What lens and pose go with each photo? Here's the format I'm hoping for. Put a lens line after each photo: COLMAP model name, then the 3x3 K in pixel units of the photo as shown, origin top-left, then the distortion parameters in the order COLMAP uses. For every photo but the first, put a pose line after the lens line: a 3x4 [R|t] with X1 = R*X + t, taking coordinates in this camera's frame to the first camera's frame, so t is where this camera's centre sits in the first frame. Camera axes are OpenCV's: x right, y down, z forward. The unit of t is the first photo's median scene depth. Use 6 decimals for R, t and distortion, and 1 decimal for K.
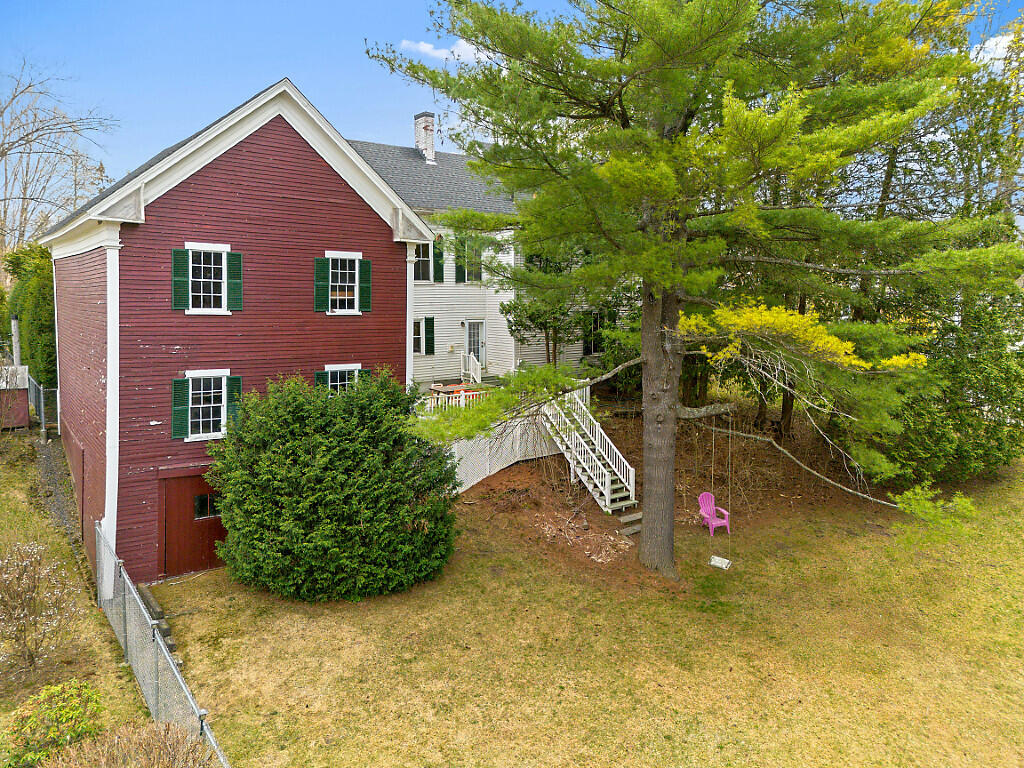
lens RADIAL K [[731.7, 0, 509.6], [0, 731.7, 346.6], [0, 0, 1]] dist [0.089039, -0.081768]
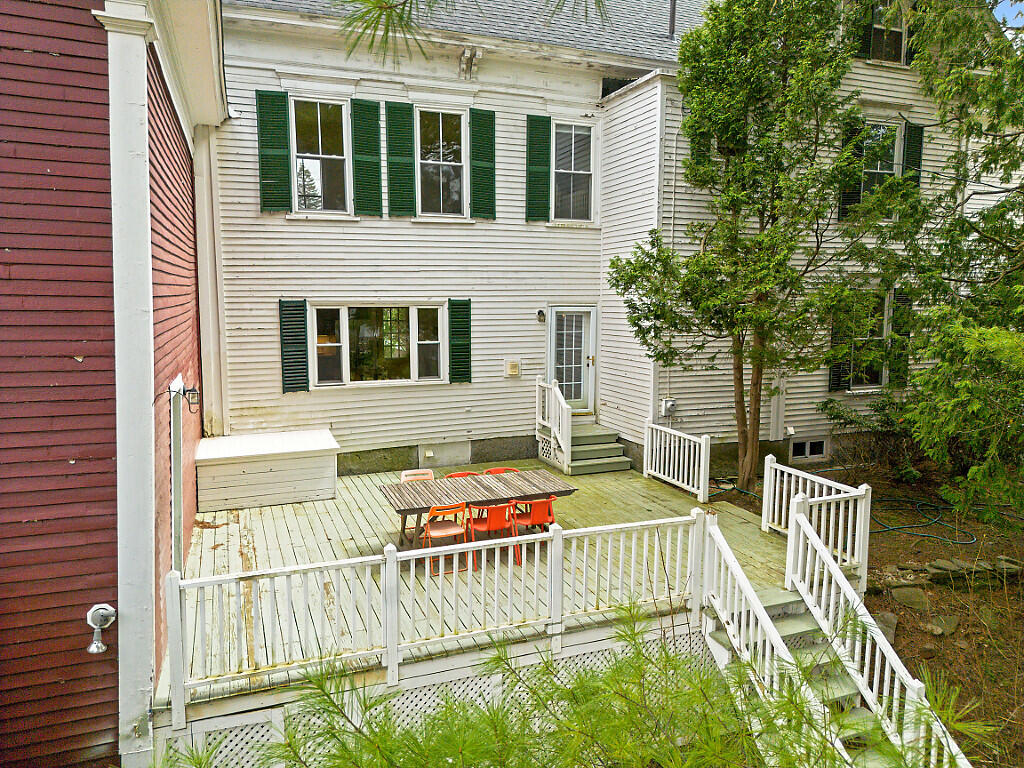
lens RADIAL K [[721.2, 0, 510.1], [0, 721.2, 383.4], [0, 0, 1]] dist [0.078877, -0.075026]
pose [[0.963743, 0.034236, -0.264627, 0.054555], [-0.021521, 0.998477, 0.050798, -0.017122], [0.265963, -0.043261, 0.963012, 0.857660]]
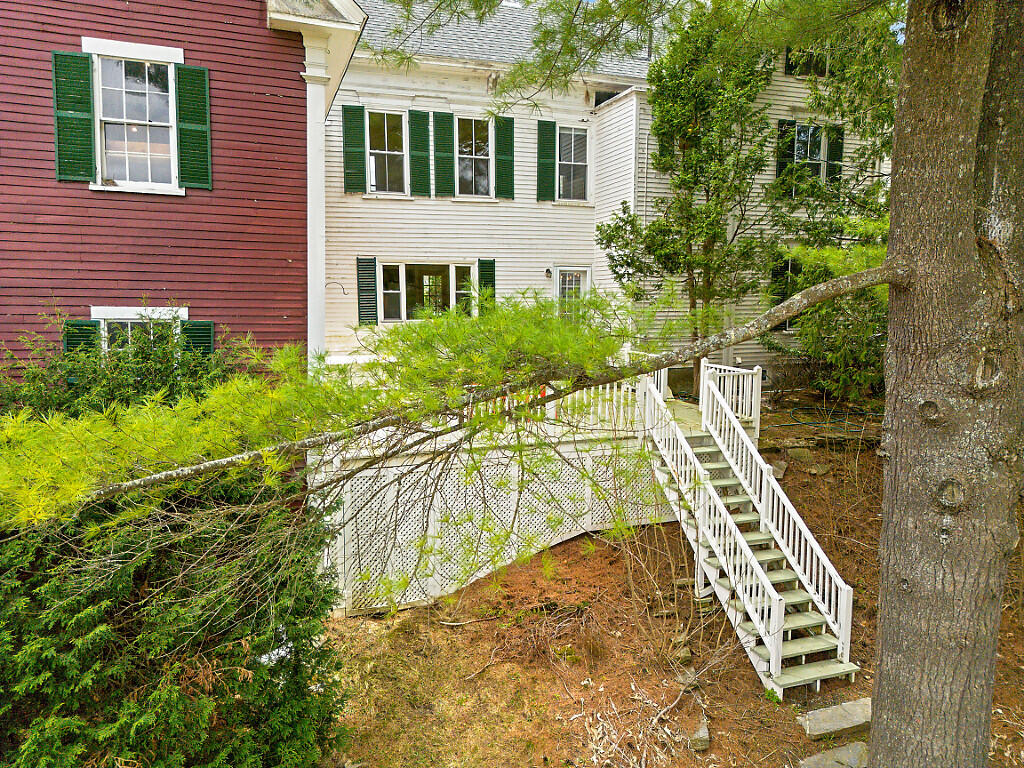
lens RADIAL K [[721.2, 0, 510.1], [0, 721.2, 383.4], [0, 0, 1]] dist [0.078877, -0.075026]
pose [[0.956770, 0.036088, -0.288599, 0.117687], [-0.021634, 0.998354, 0.053118, 0.042536], [0.290041, -0.044578, 0.955975, 0.649668]]
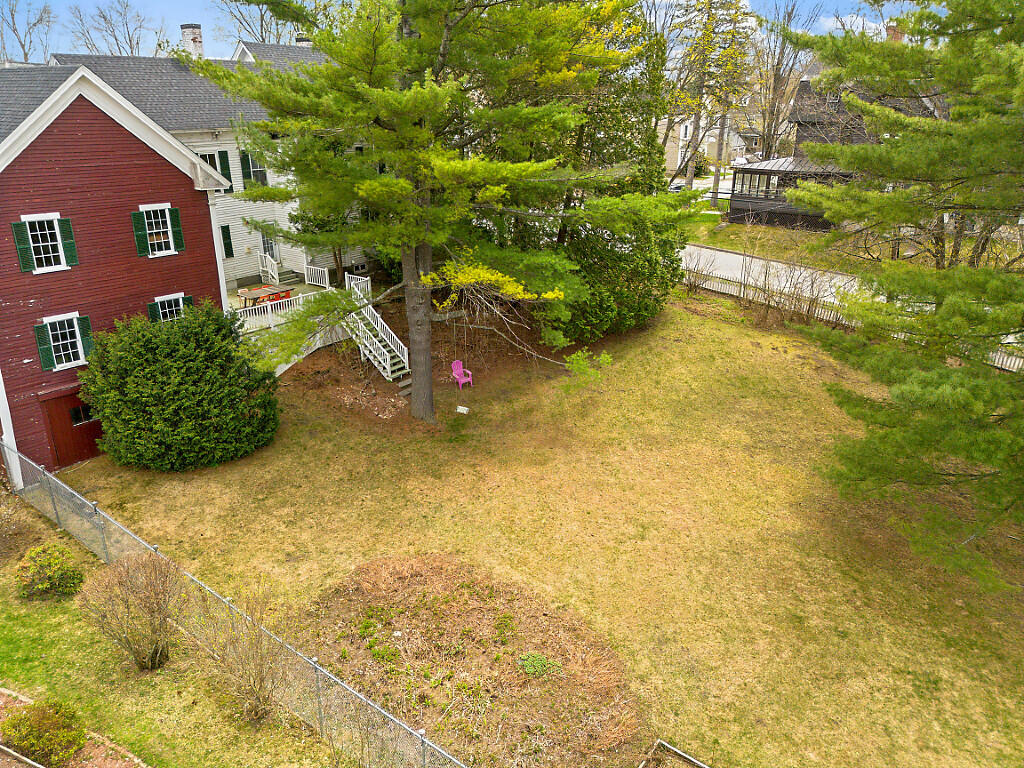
lens RADIAL K [[721.2, 0, 510.1], [0, 721.2, 383.4], [0, 0, 1]] dist [0.078877, -0.075026]
pose [[0.959545, -0.104817, 0.261318, -0.007485], [0.024033, 0.955225, 0.294902, -0.190943], [-0.280528, -0.276691, 0.919101, -0.373233]]
